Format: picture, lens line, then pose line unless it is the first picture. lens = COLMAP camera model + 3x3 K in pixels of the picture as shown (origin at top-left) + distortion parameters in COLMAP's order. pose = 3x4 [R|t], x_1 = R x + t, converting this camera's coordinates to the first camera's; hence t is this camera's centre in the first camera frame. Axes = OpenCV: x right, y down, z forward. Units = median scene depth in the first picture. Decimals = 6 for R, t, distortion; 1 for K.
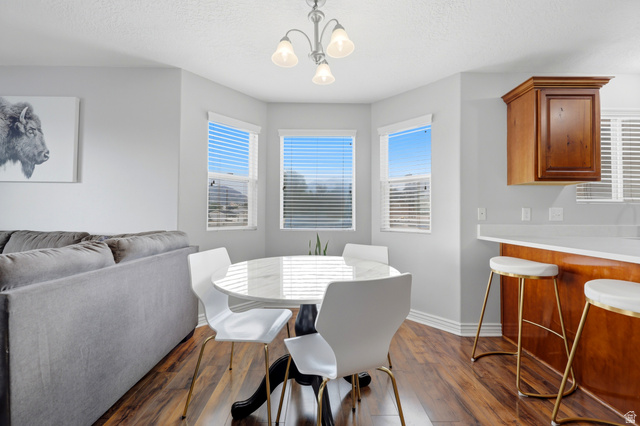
lens RADIAL K [[261.4, 0, 316.9], [0, 261.4, 211.7], [0, 0, 1]] dist [-0.000826, -0.000082]
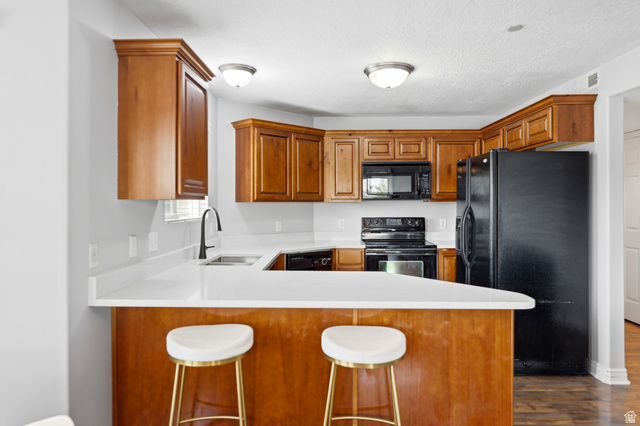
lens RADIAL K [[429.1, 0, 319.3], [0, 429.1, 204.3], [0, 0, 1]] dist [-0.002470, -0.000915]
pose [[0.023727, -0.005438, 0.999704, -0.203205], [-0.012807, 0.999901, 0.005743, -0.103813], [-0.999636, -0.012939, 0.023655, 0.555014]]
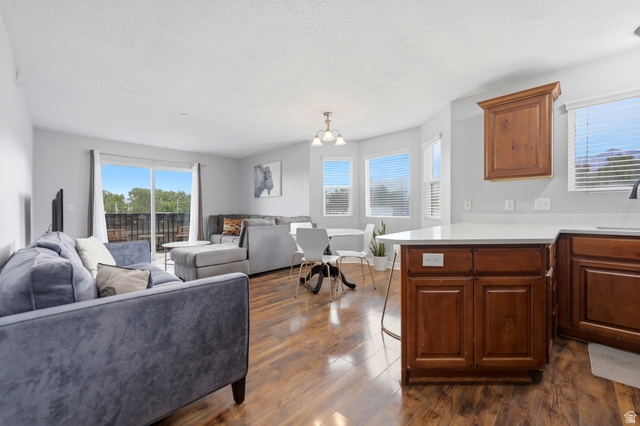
lens RADIAL K [[261.4, 0, 316.9], [0, 261.4, 211.7], [0, 0, 1]] dist [-0.000826, -0.000082]
pose [[0.704137, -0.004940, -0.710047, 1.059202], [0.020536, 0.999699, 0.013410, 0.007232], [0.709767, -0.024024, 0.704027, -0.484834]]
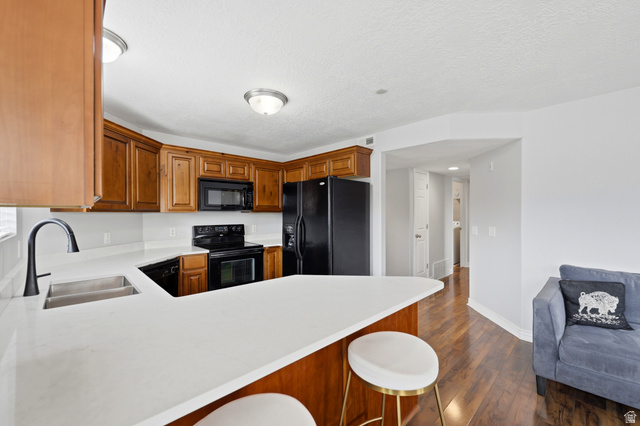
lens RADIAL K [[267.1, 0, 319.7], [0, 267.1, 215.6], [0, 0, 1]] dist [0.000759, 0.000058]
pose [[-0.686936, -0.007057, 0.726684, 0.346103], [-0.010570, 0.999944, -0.000281, -0.094698], [-0.726641, -0.007874, -0.686972, 0.929967]]
